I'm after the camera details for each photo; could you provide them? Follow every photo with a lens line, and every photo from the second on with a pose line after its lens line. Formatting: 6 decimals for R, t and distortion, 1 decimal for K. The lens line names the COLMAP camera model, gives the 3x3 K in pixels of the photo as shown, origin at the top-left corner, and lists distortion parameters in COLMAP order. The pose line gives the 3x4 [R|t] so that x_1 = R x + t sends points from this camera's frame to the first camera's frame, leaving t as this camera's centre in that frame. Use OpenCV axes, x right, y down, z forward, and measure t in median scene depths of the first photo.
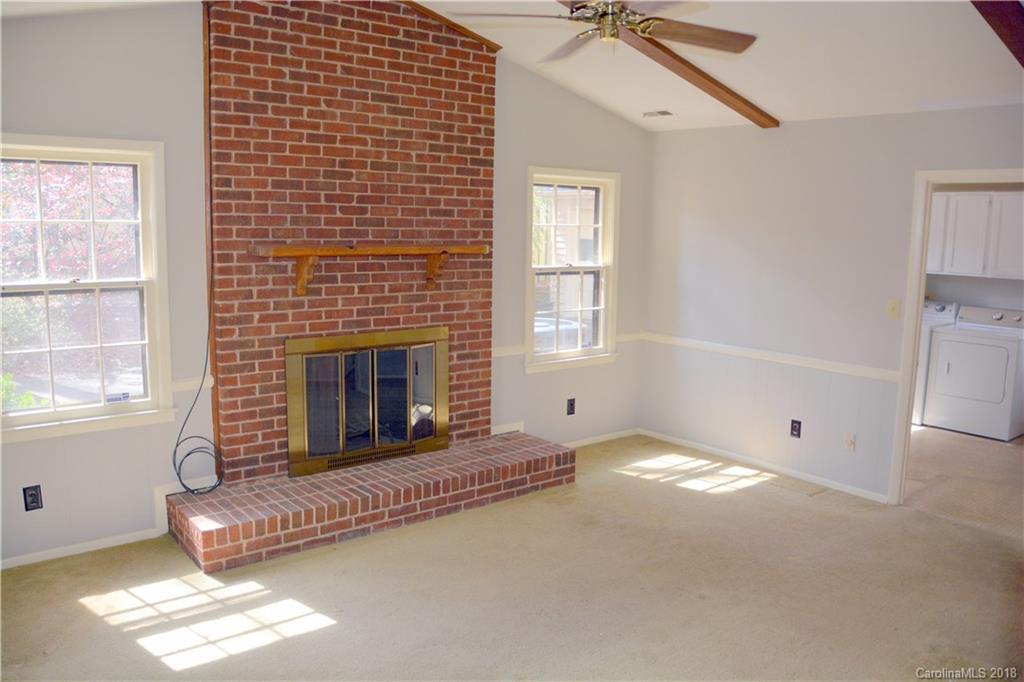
lens RADIAL K [[776.0, 0, 512.0], [0, 776.0, 341.0], [0, 0, 1]] dist [-0.152745, 0.110002]
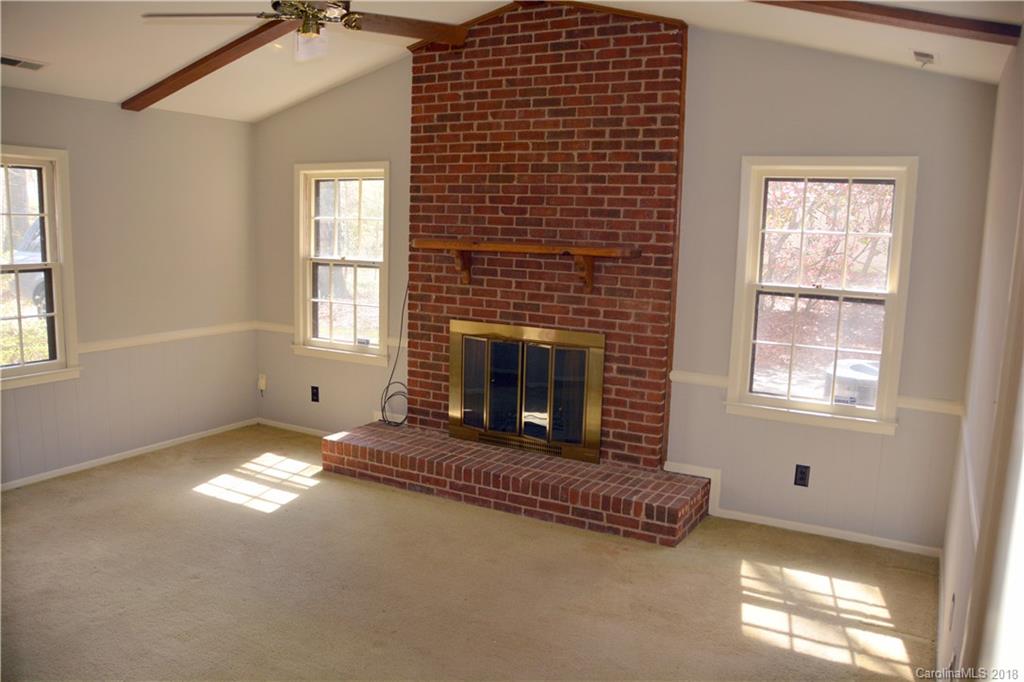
lens RADIAL K [[800.7, 0, 512.0], [0, 800.7, 341.0], [0, 0, 1]] dist [-0.156221, 0.121389]
pose [[0.382987, 0.132382, -0.914219, 0.817321], [-0.153766, 0.985007, 0.078217, -0.074530], [0.910866, 0.110620, 0.397600, 0.554087]]
